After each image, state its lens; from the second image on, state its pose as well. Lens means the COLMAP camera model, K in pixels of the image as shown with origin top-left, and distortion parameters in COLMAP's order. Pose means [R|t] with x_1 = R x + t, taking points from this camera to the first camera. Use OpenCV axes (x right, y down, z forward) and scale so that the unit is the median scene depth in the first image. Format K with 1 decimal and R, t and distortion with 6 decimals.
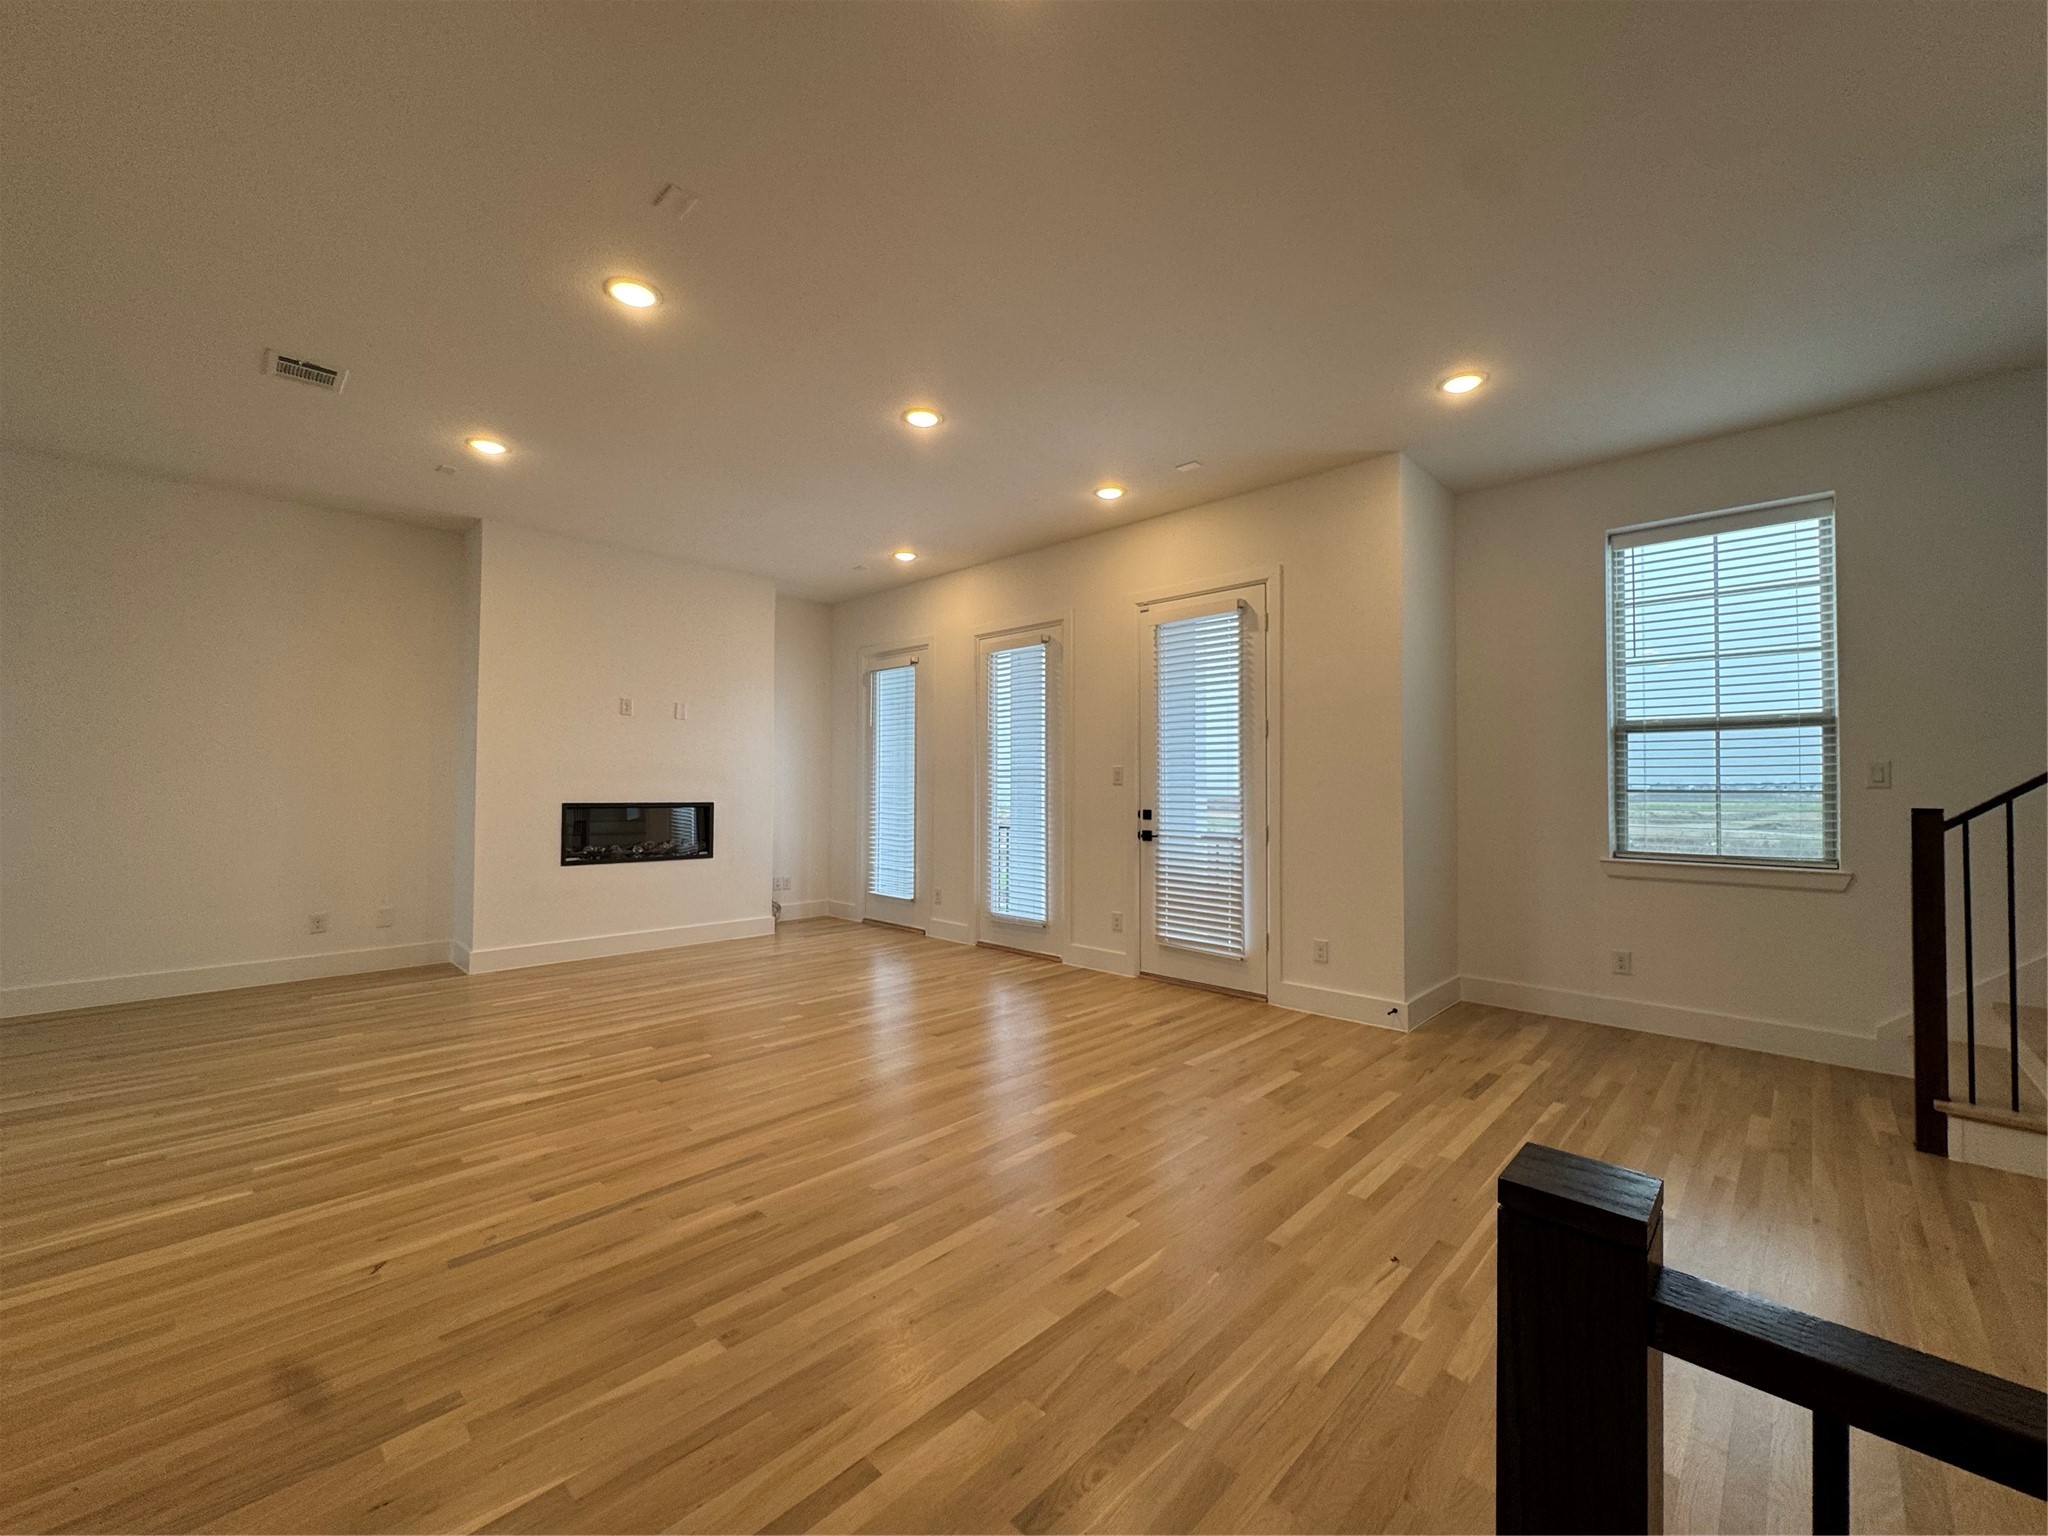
lens RADIAL K [[818.3, 0, 1023.1], [0, 818.3, 762.3], [0, 0, 1]] dist [-0.001085, -0.000034]
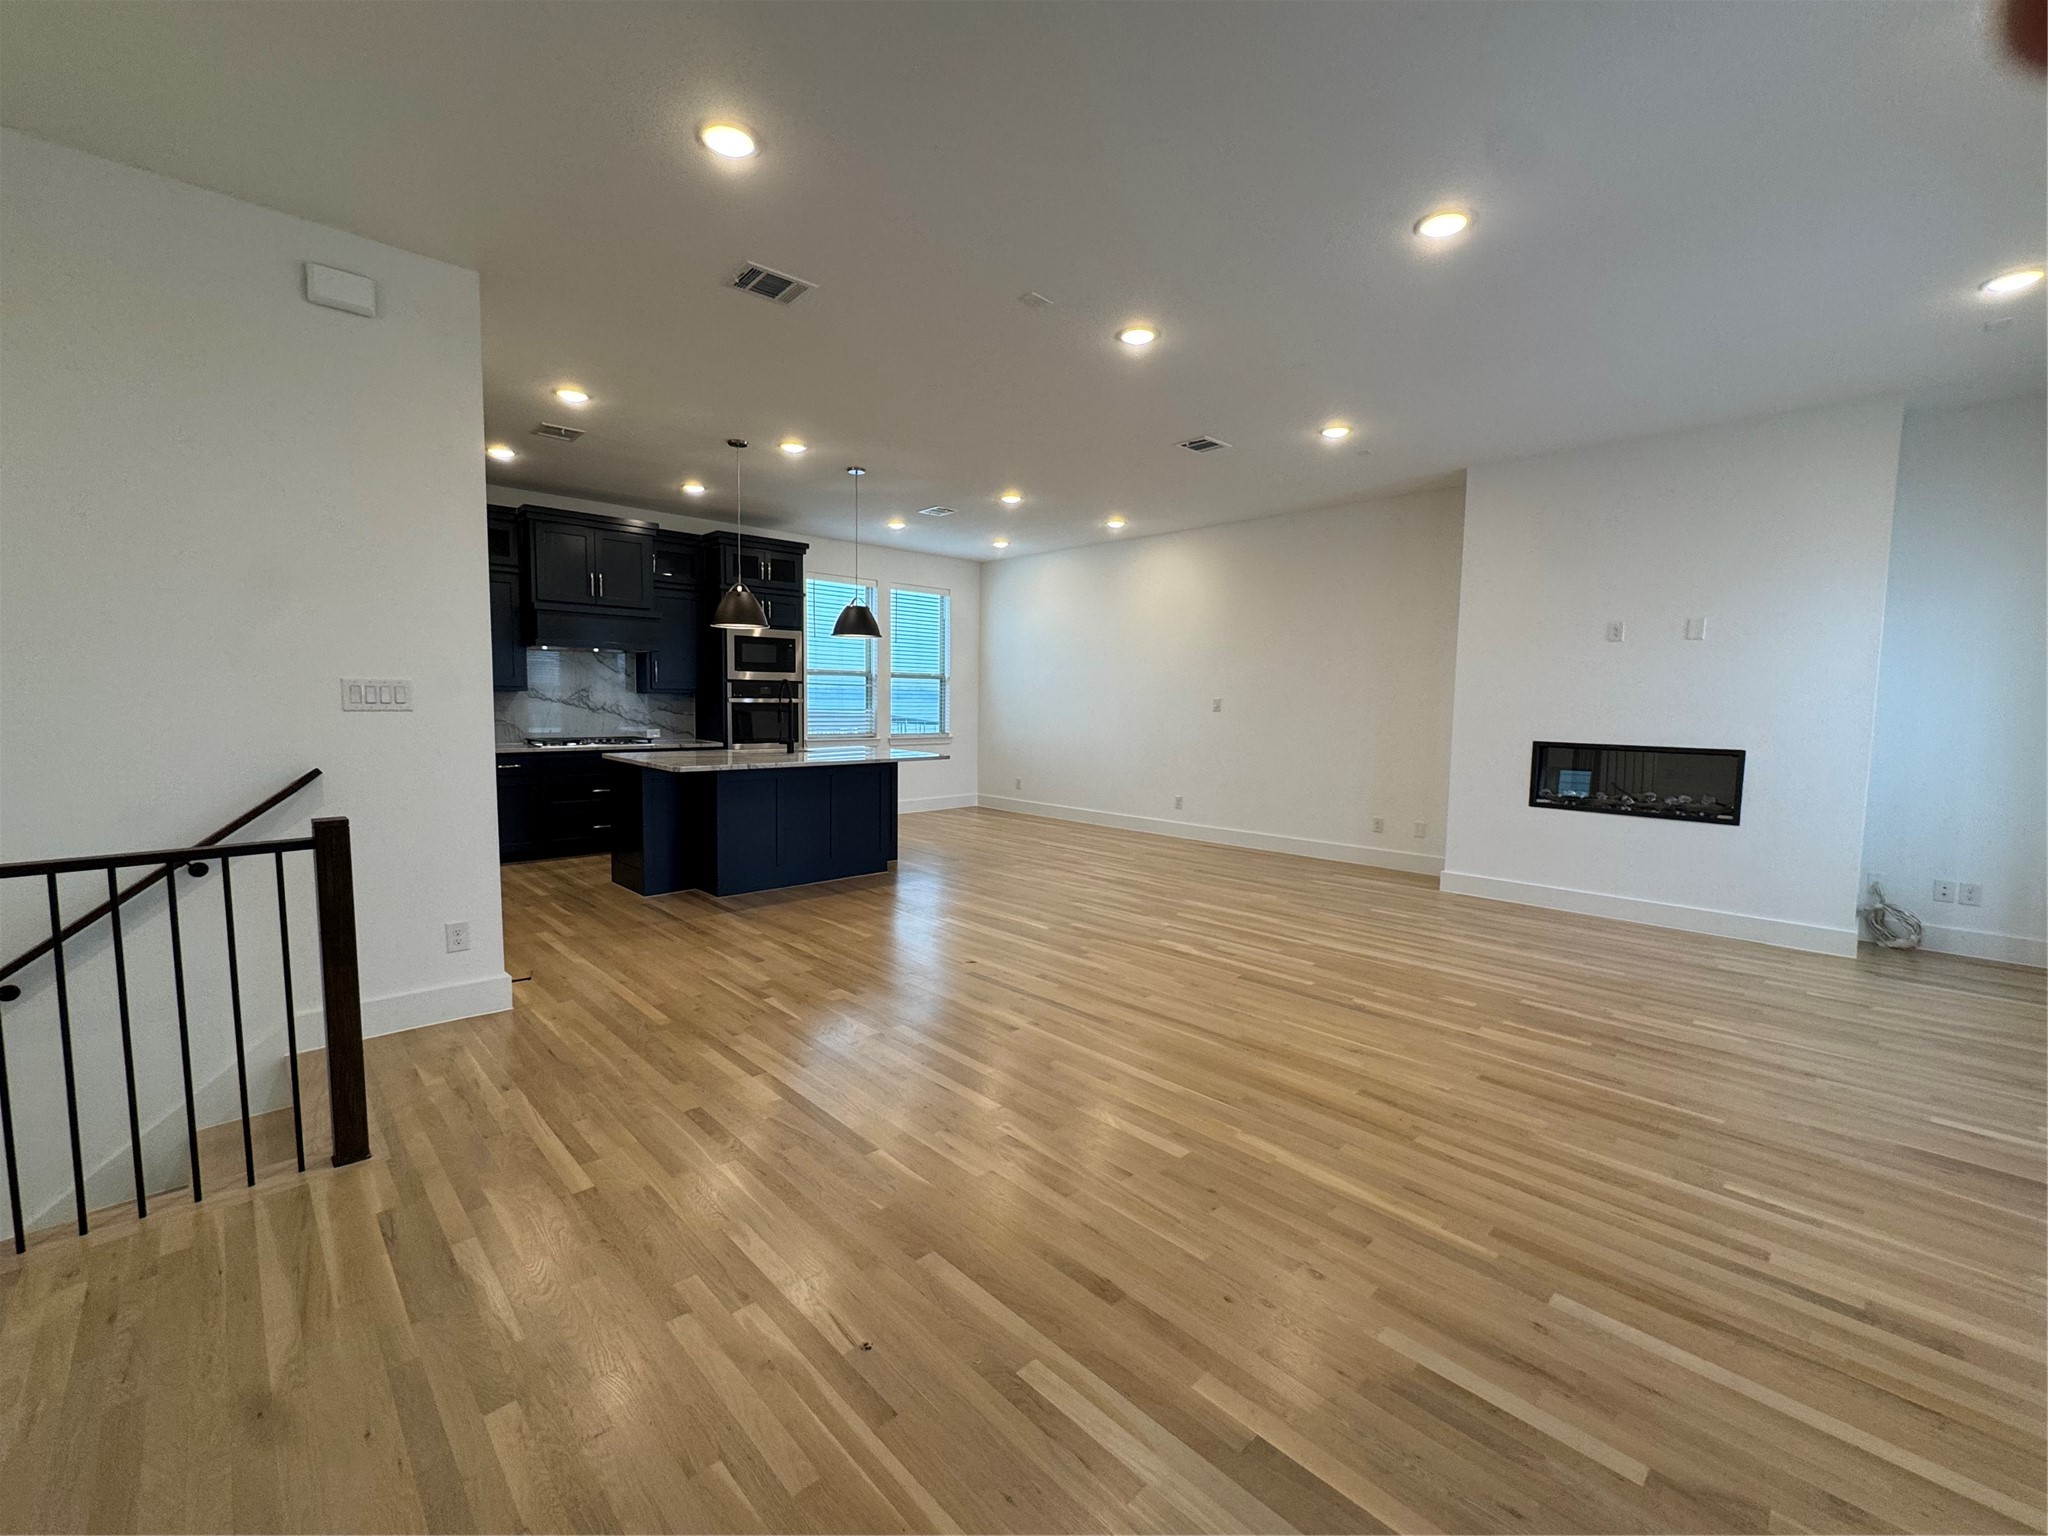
lens RADIAL K [[854.1, 0, 1024.9], [0, 854.1, 770.3], [0, 0, 1]] dist [-0.001754, 0.000149]
pose [[-0.037655, 0.077608, -0.996273, 0.681652], [0.017634, 0.996876, 0.076988, -0.005221], [0.999135, -0.014669, -0.038906, 0.662305]]
